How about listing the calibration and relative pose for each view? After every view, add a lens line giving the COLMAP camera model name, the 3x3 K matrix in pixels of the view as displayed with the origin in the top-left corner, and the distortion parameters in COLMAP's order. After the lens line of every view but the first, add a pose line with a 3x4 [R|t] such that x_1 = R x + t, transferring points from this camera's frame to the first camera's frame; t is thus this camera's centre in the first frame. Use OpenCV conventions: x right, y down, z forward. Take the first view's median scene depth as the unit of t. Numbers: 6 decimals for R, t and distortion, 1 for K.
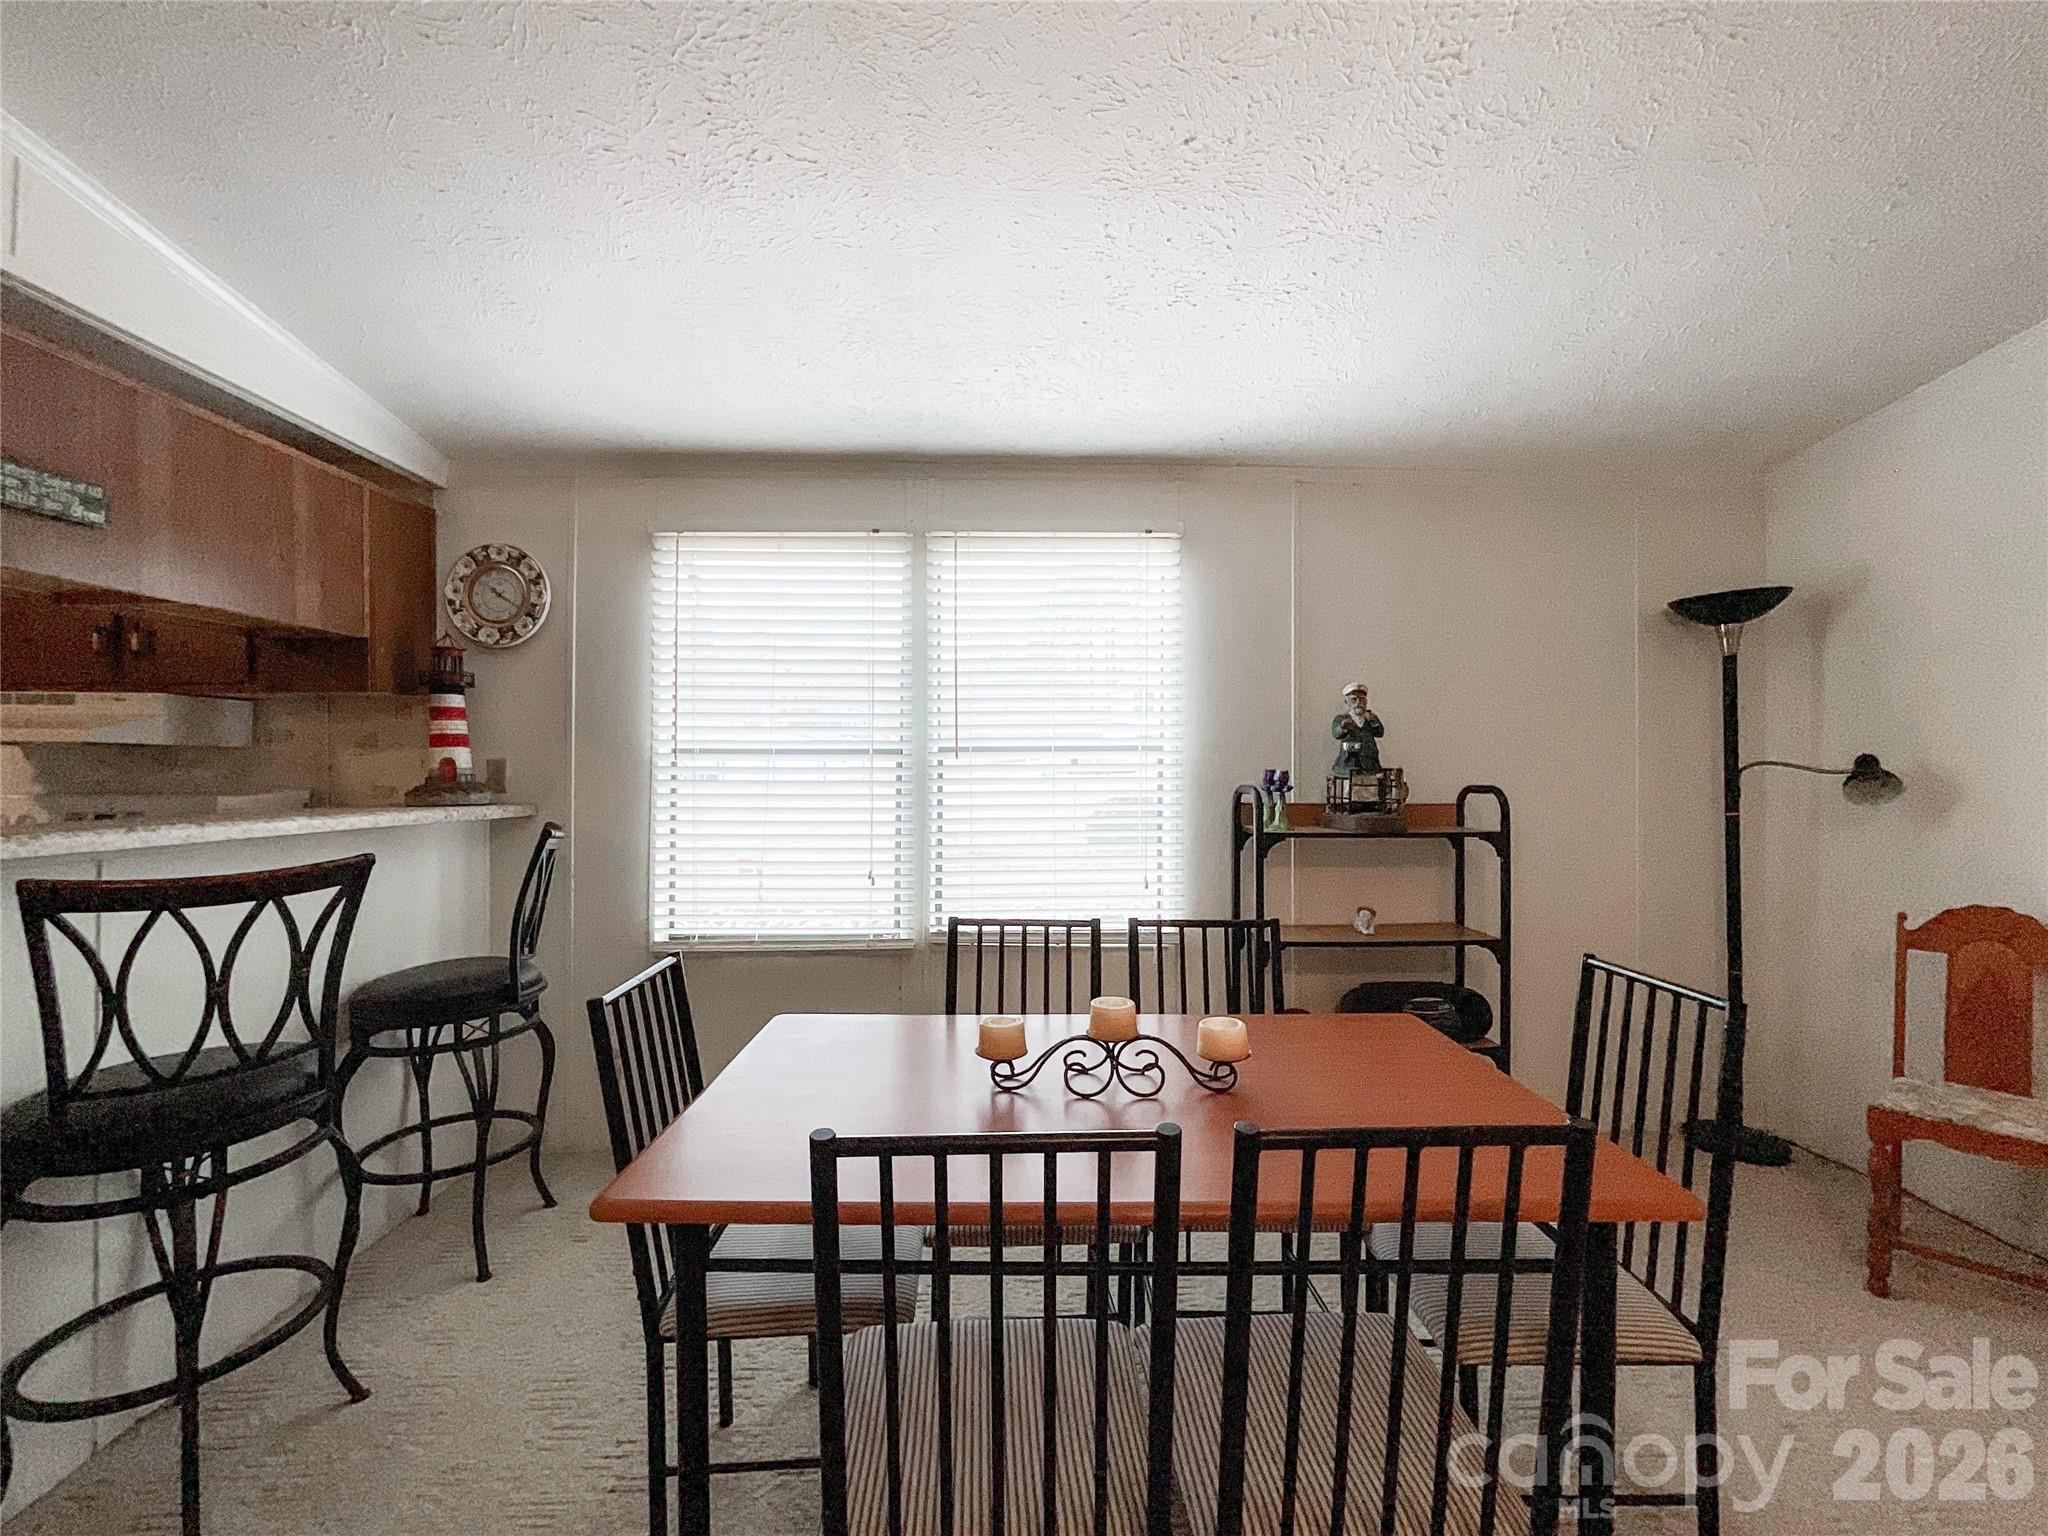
lens RADIAL K [[866.8, 0, 1010.1], [0, 866.8, 757.3], [0, 0, 1]] dist [-0.009660, 0.004625]
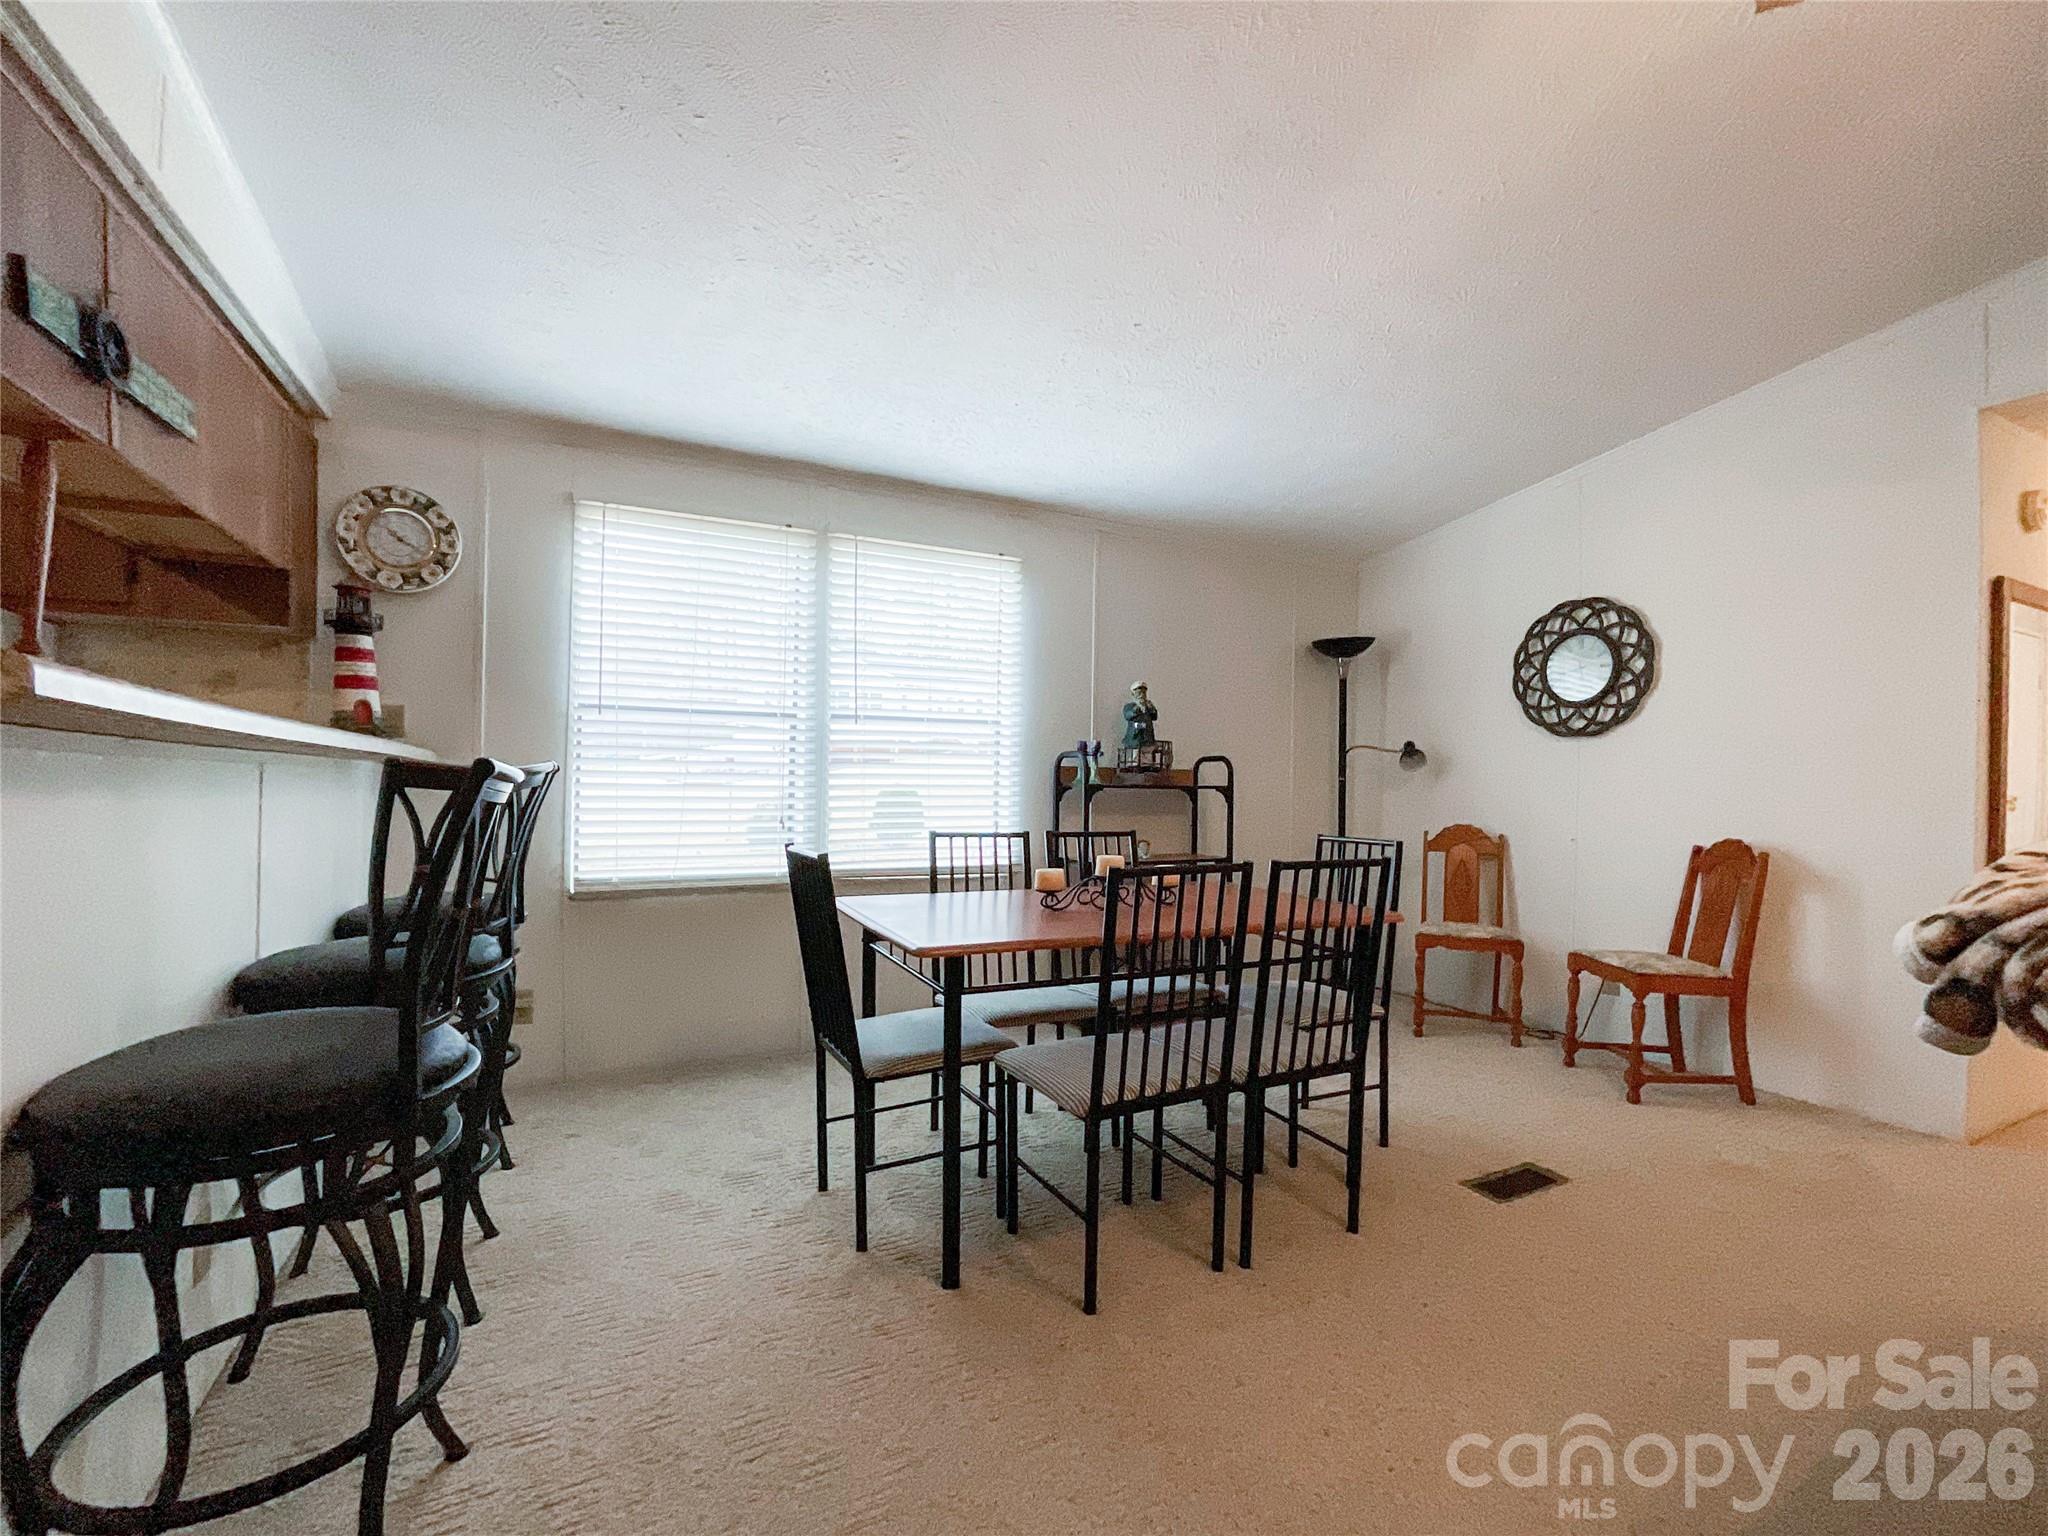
lens RADIAL K [[866.8, 0, 1031.5], [0, 866.8, 772.6], [0, 0, 1]] dist [-0.009660, 0.004625]
pose [[0.911962, 0.019470, 0.409812, -0.332910], [-0.026546, 0.999580, 0.011584, 0.050795], [-0.409415, -0.021443, 0.912096, -0.214925]]
